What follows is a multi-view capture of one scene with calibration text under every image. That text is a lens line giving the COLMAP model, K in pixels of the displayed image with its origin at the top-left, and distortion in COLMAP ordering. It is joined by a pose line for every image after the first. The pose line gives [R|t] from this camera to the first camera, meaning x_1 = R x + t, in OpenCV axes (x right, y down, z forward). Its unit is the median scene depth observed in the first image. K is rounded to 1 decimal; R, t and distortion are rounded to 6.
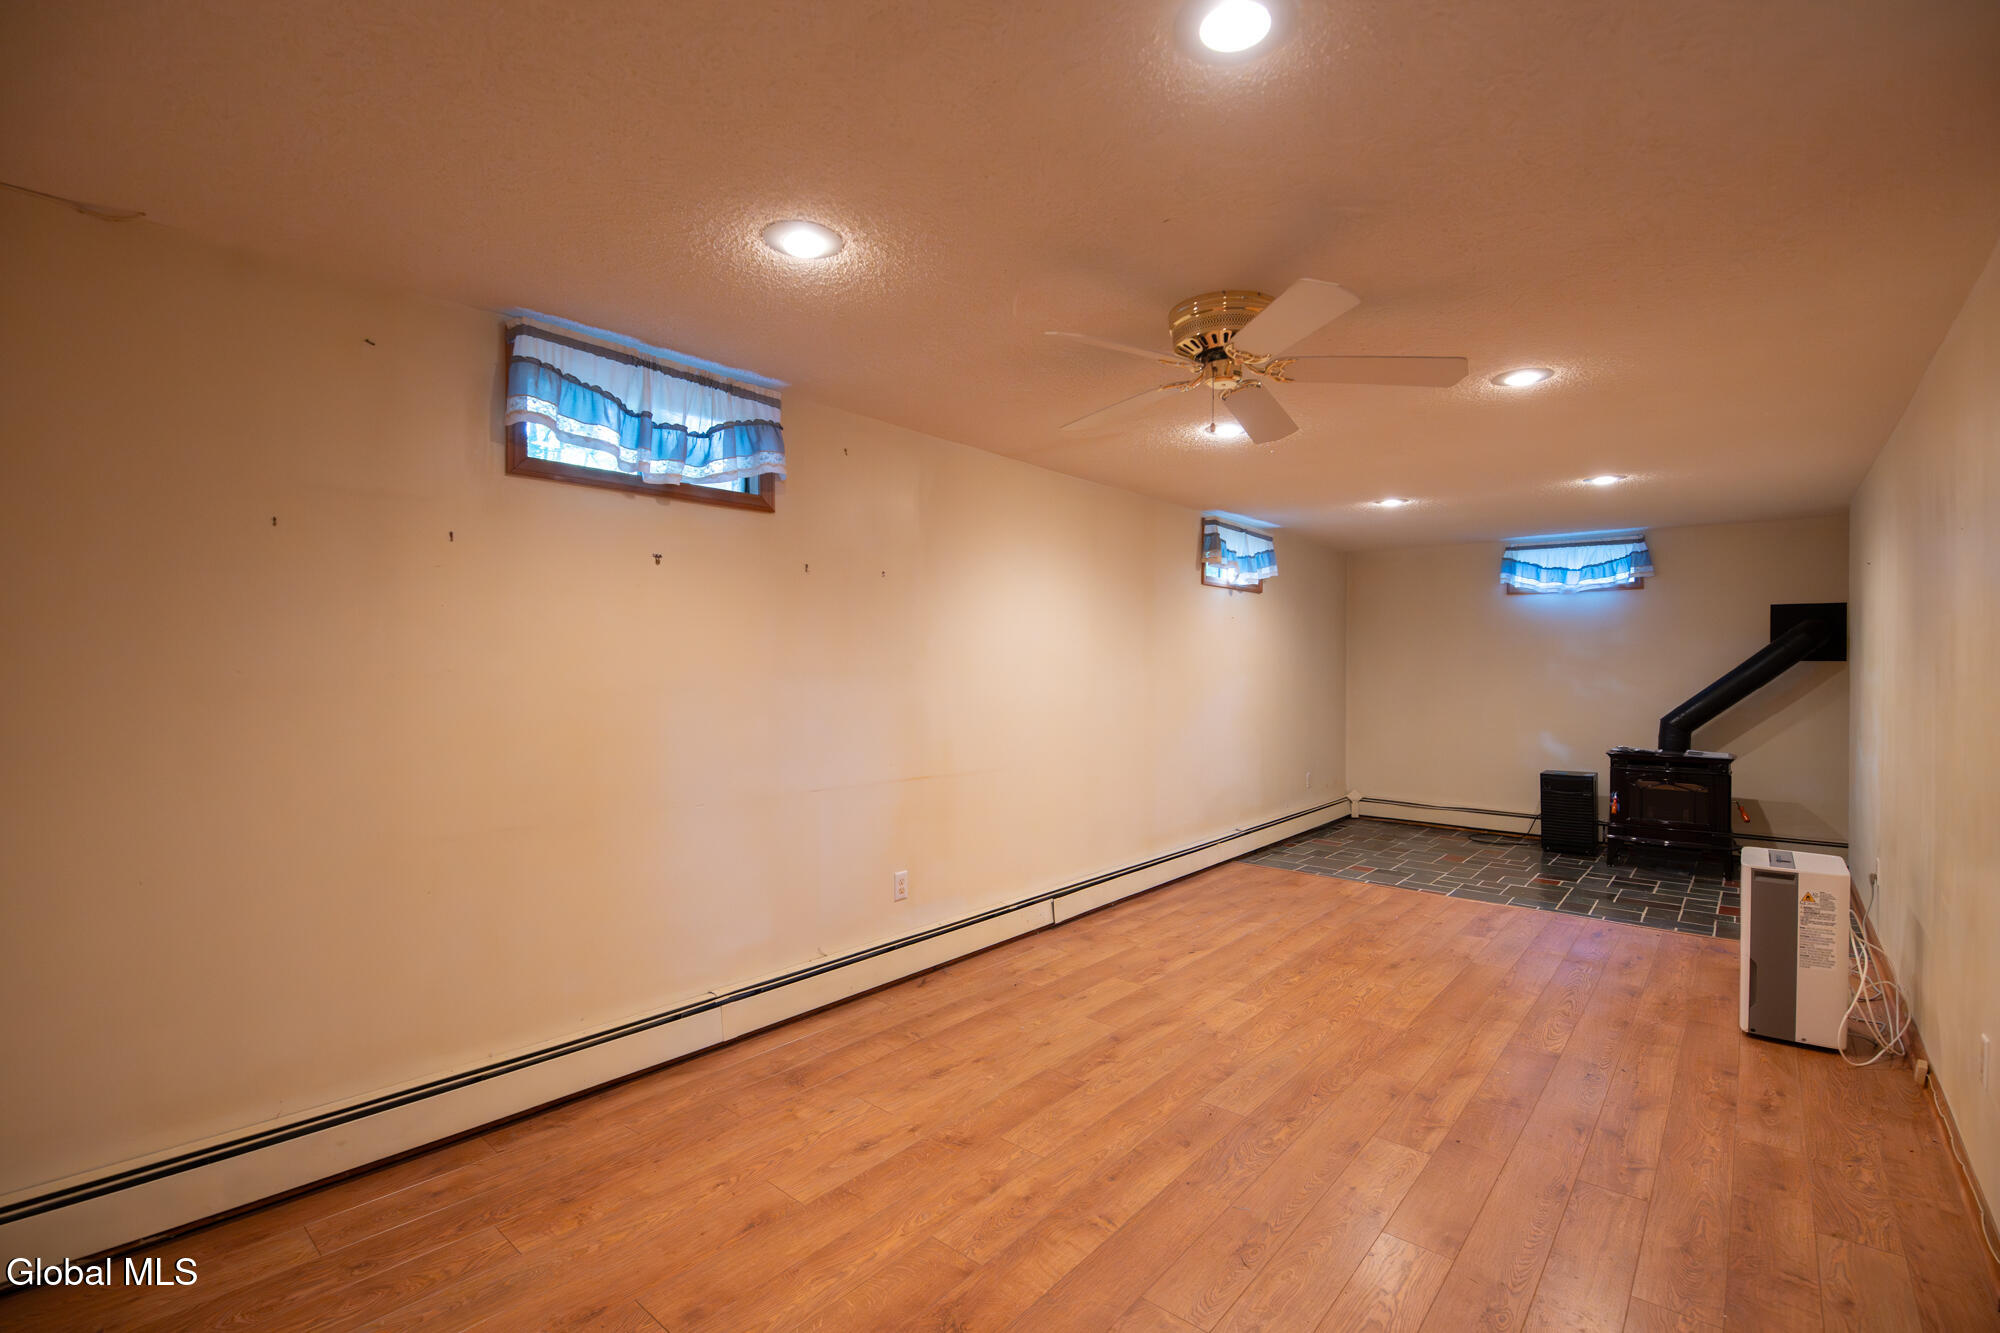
lens RADIAL K [[879.5, 0, 1017.3], [0, 879.5, 670.4], [0, 0, 1]] dist [-0.002144, -0.010073]
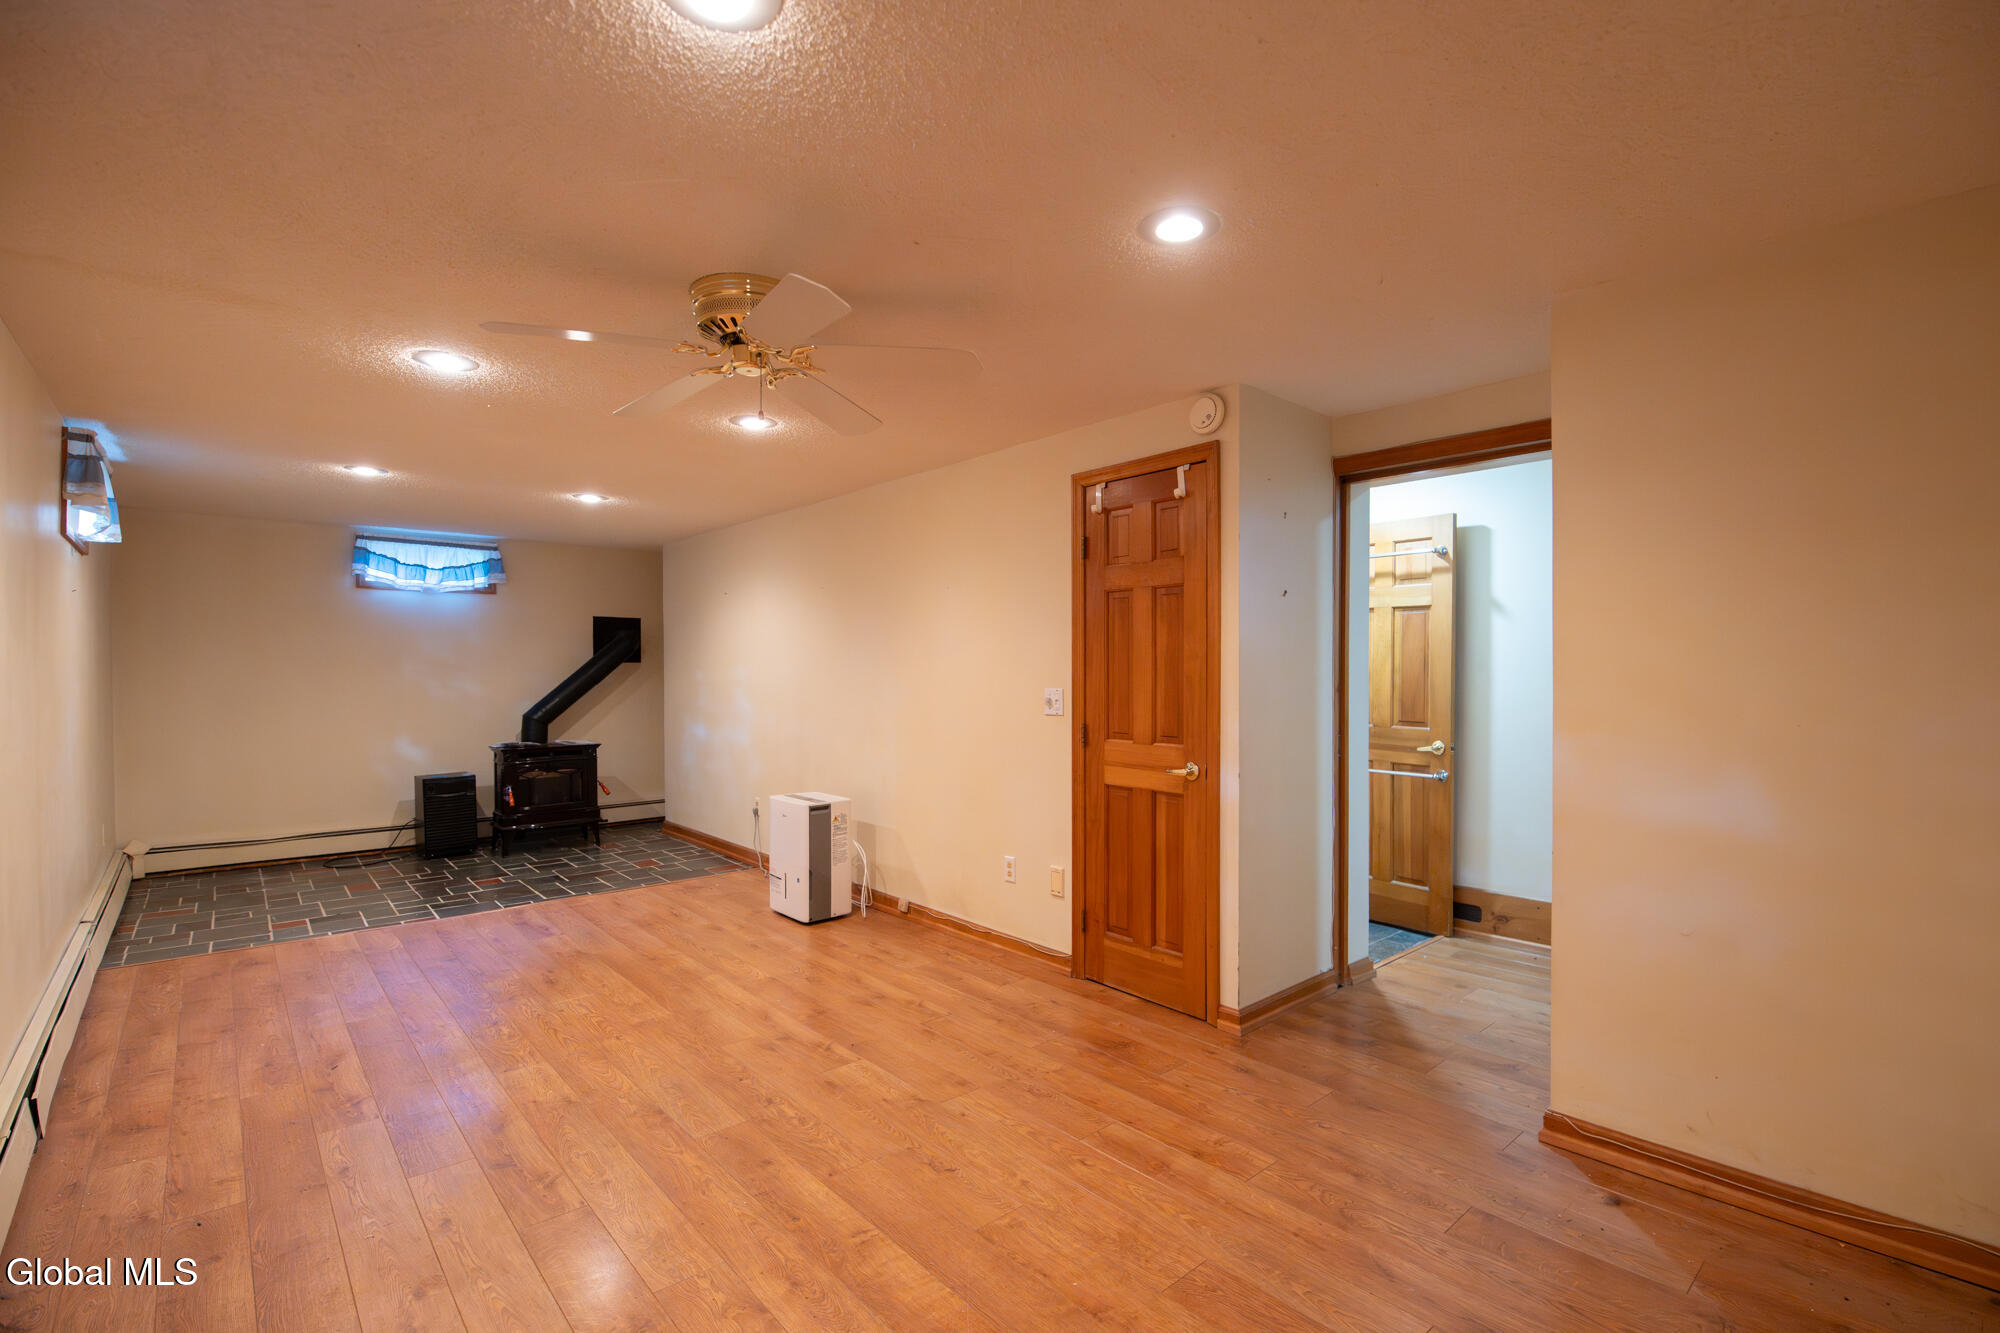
lens RADIAL K [[907.2, 0, 1000.1], [0, 907.2, 662.4], [0, 0, 1]] dist [0.002404, -0.009982]
pose [[0.150088, 0.005223, 0.988659, -0.450953], [0.007129, 0.999954, -0.006365, 0.001825], [-0.988647, 0.008004, 0.150044, 0.359687]]
